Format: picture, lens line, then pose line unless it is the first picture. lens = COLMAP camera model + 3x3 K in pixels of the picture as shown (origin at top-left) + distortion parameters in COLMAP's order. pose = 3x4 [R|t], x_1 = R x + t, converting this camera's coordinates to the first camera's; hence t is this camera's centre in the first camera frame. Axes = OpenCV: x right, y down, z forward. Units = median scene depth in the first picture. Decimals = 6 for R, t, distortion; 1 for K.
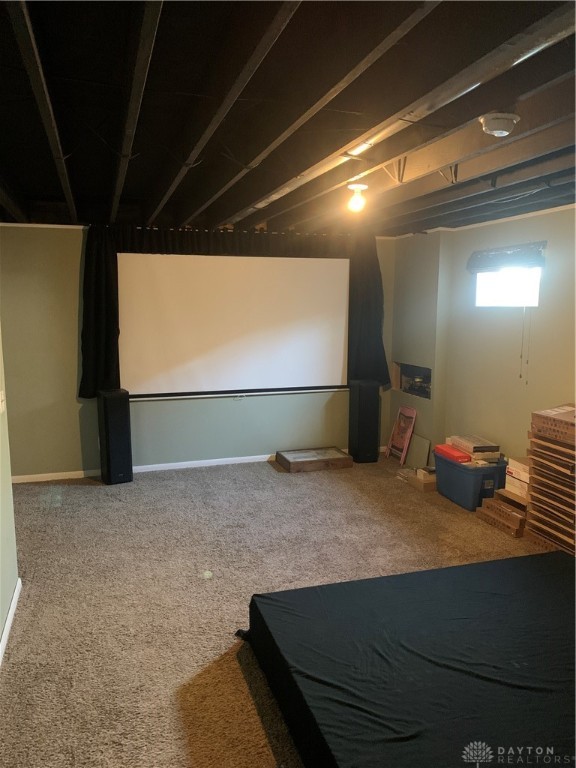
lens RADIAL K [[592.4, 0, 279.3], [0, 592.4, 383.9], [0, 0, 1]] dist [0.040382, 0.000021]
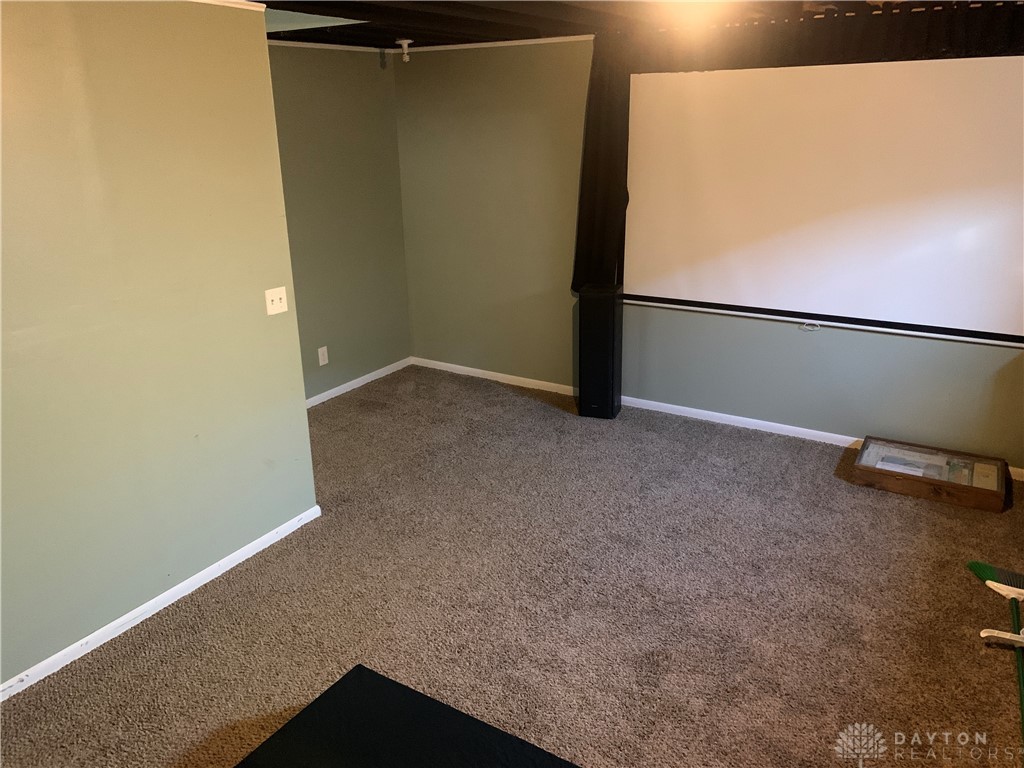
lens RADIAL K [[789.9, 0, 513.3], [0, 789.9, 365.1], [0, 0, 1]] dist [0.040382, 0.000021]
pose [[0.674811, 0.221100, -0.704092, 0.306172], [-0.102450, 0.972894, 0.207320, -0.074987], [0.730845, -0.067767, 0.679171, 0.299704]]
